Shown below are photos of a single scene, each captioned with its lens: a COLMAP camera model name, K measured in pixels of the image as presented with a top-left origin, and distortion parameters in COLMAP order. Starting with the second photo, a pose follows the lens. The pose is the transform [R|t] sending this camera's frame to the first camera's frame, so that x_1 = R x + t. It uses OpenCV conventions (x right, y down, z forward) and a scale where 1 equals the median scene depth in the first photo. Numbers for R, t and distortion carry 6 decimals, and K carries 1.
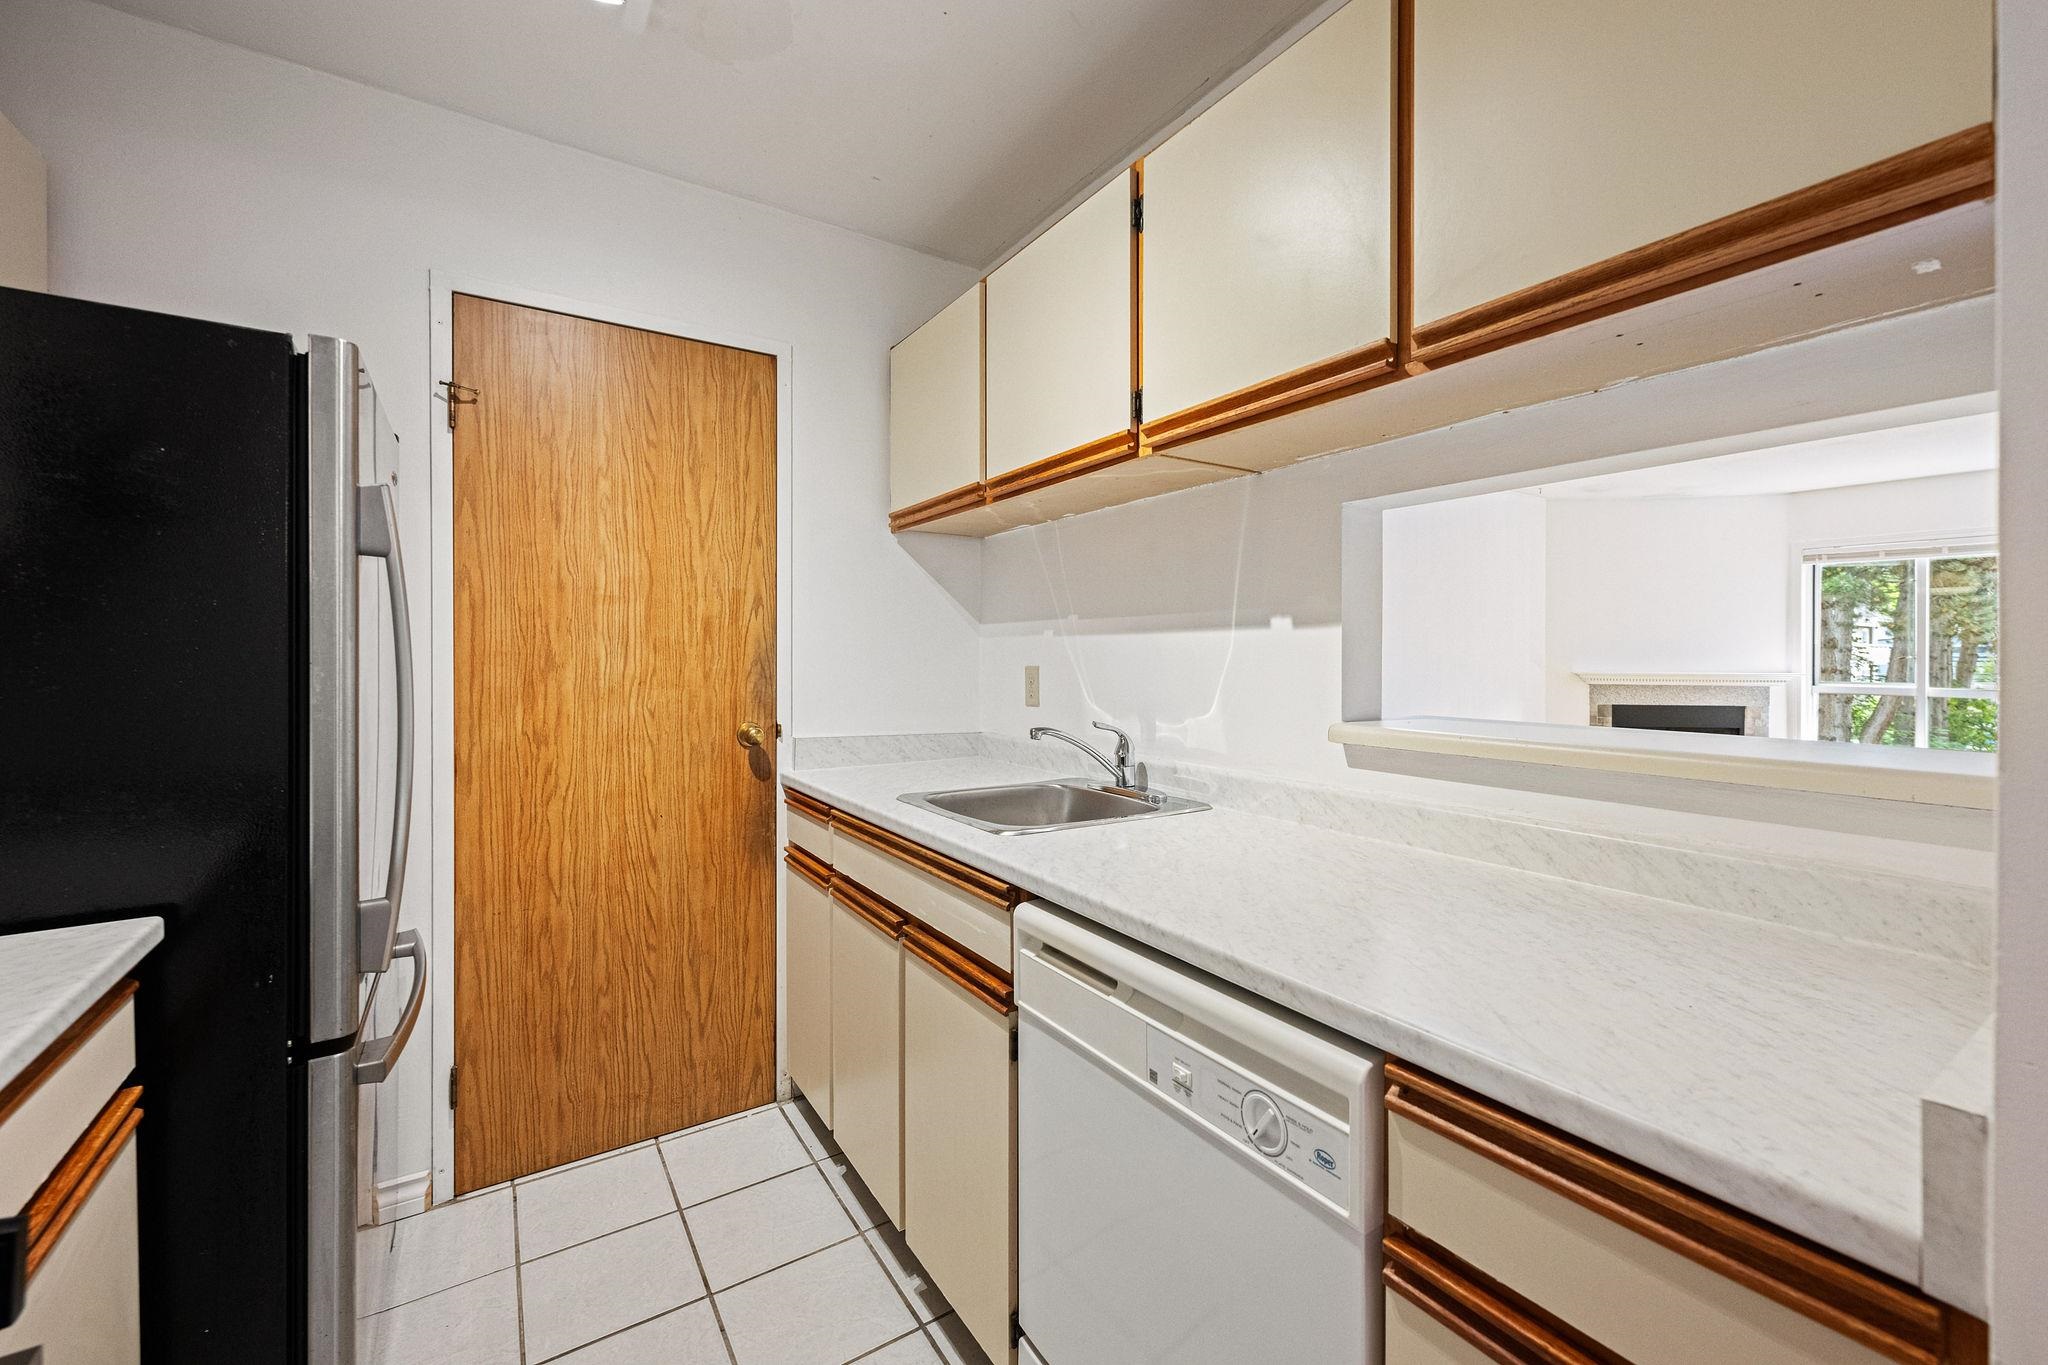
lens RADIAL K [[841.1, 0, 1067.4], [0, 841.1, 661.0], [0, 0, 1]] dist [-0.000781, 0.000210]
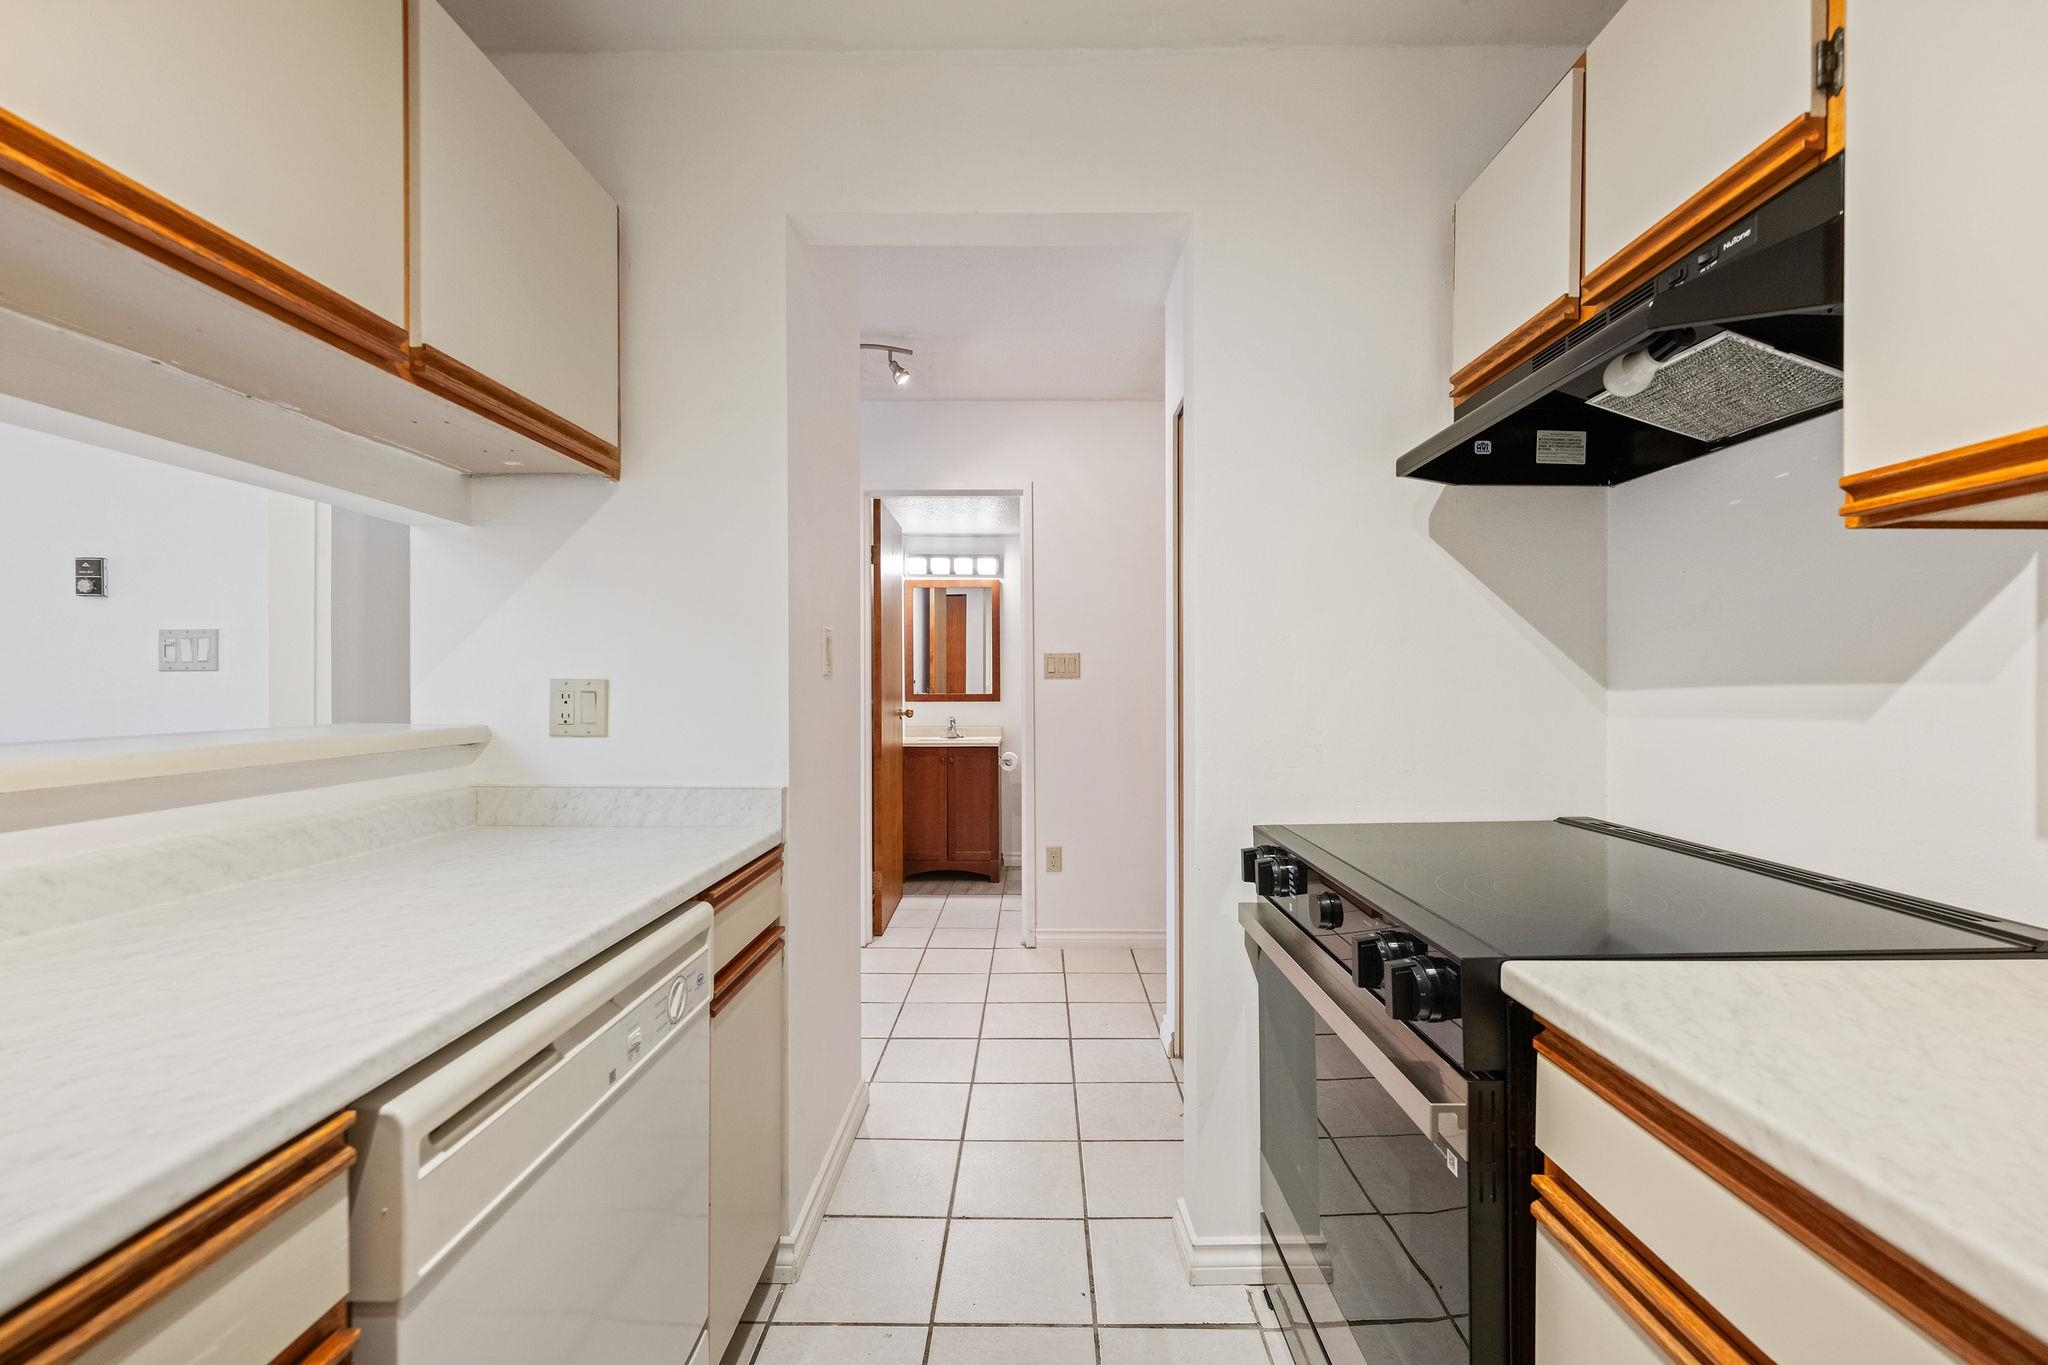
lens RADIAL K [[809.0, 0, 1031.5], [0, 809.0, 684.8], [0, 0, 1]] dist [0.001353, -0.000060]
pose [[-0.817121, -0.002879, 0.576459, -0.415564], [0.002351, 0.999963, 0.008326, 0.013601], [-0.576461, 0.008159, -0.817084, 0.732901]]
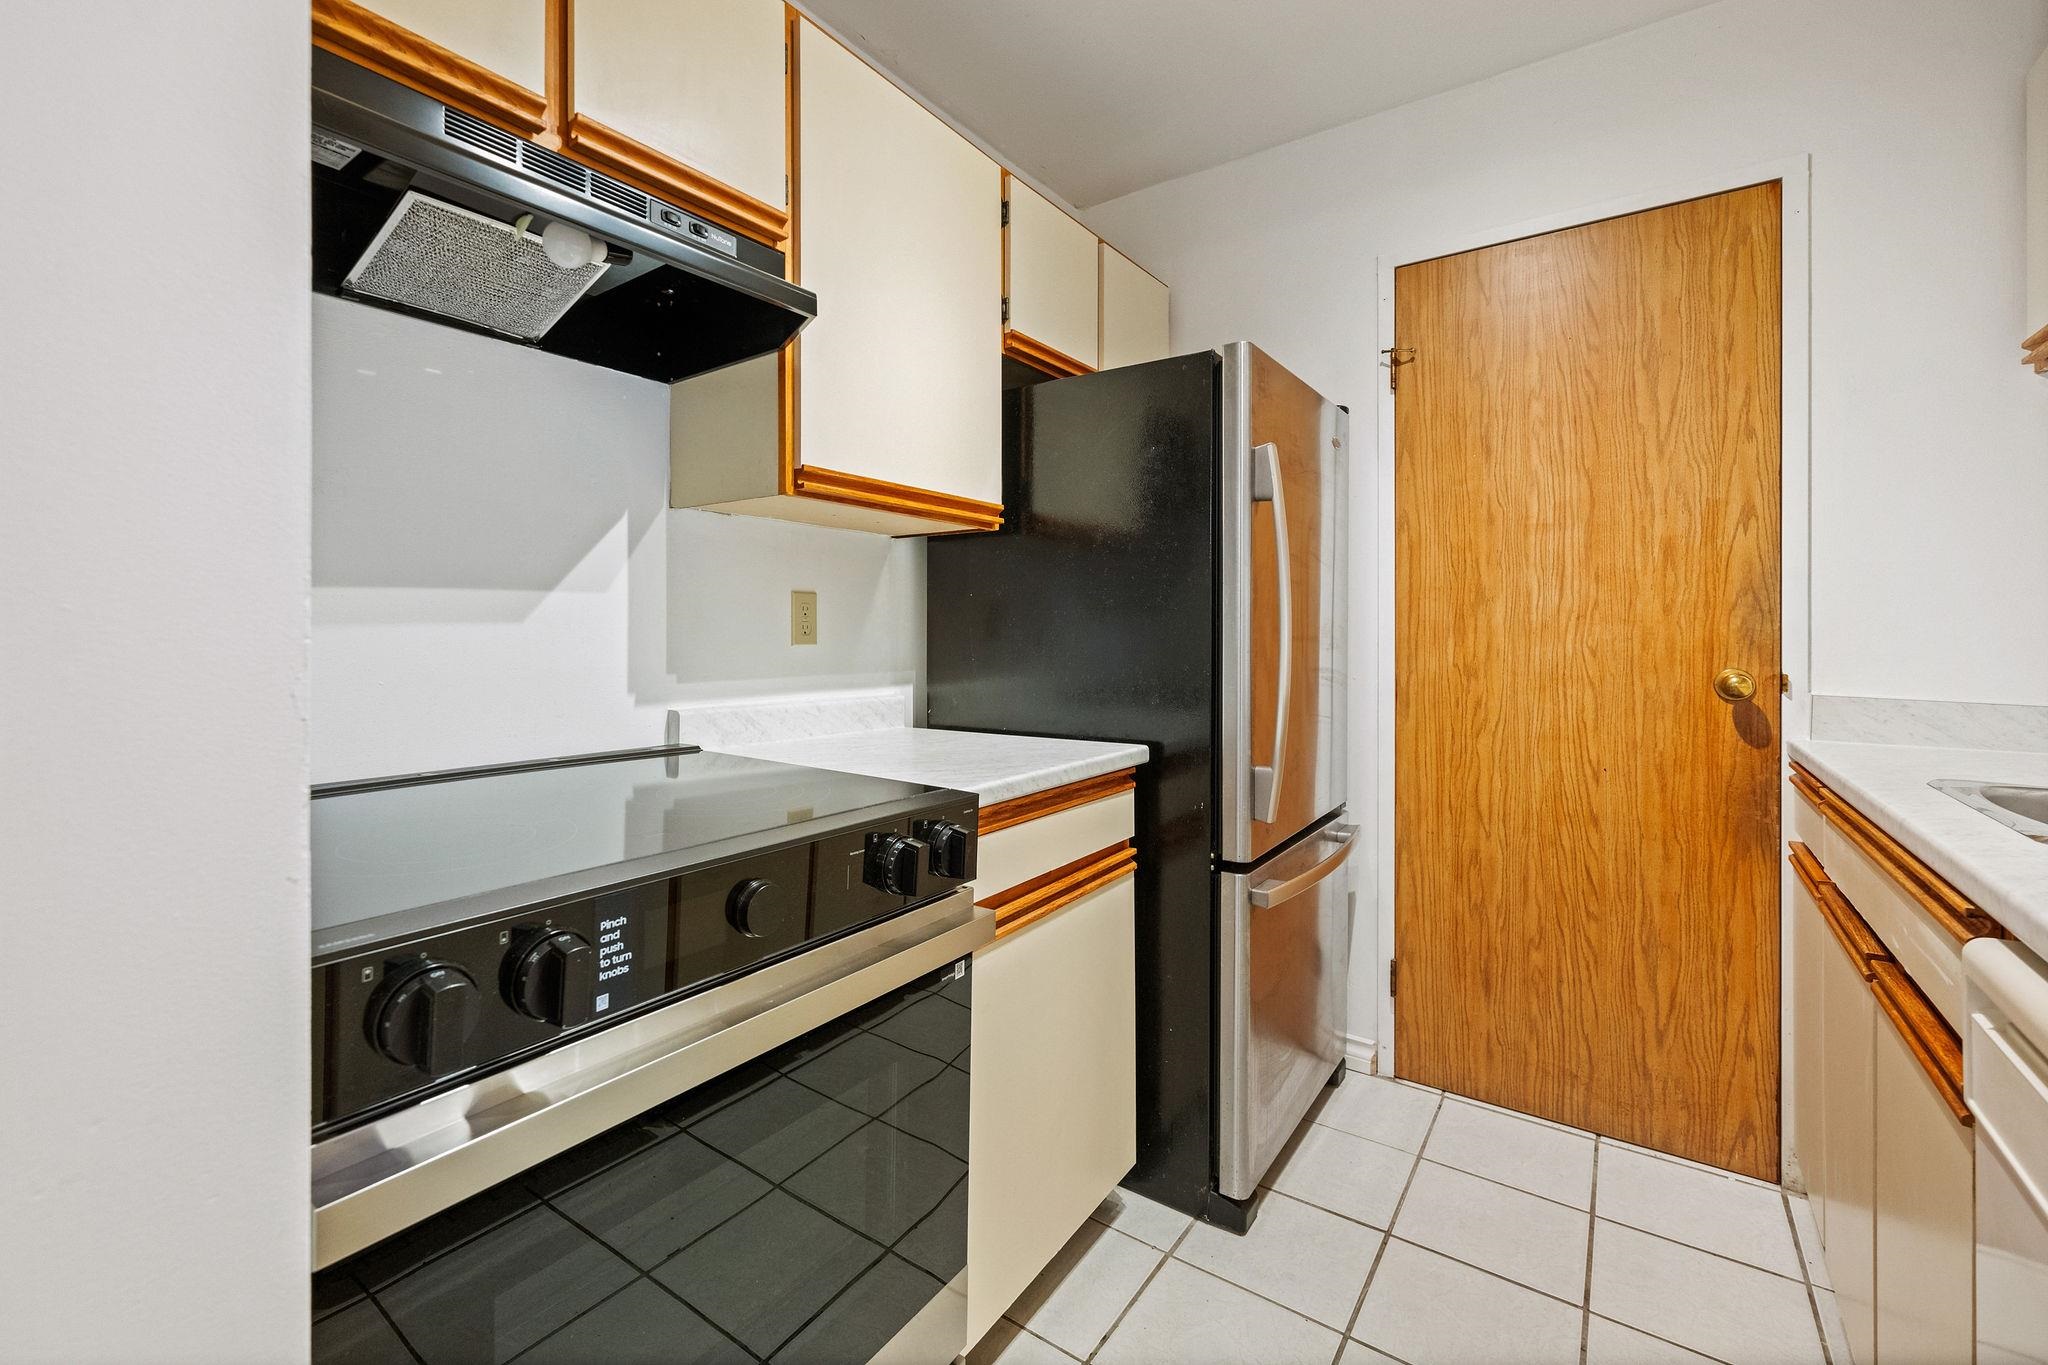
lens RADIAL K [[874.7, 0, 957.3], [0, 874.7, 630.7], [0, 0, 1]] dist [-0.000152, 0.000070]
pose [[0.306553, -0.002183, -0.951851, 0.188982], [-0.006127, 0.999972, -0.004267, 0.050869], [0.951834, 0.007141, 0.306531, 0.083133]]
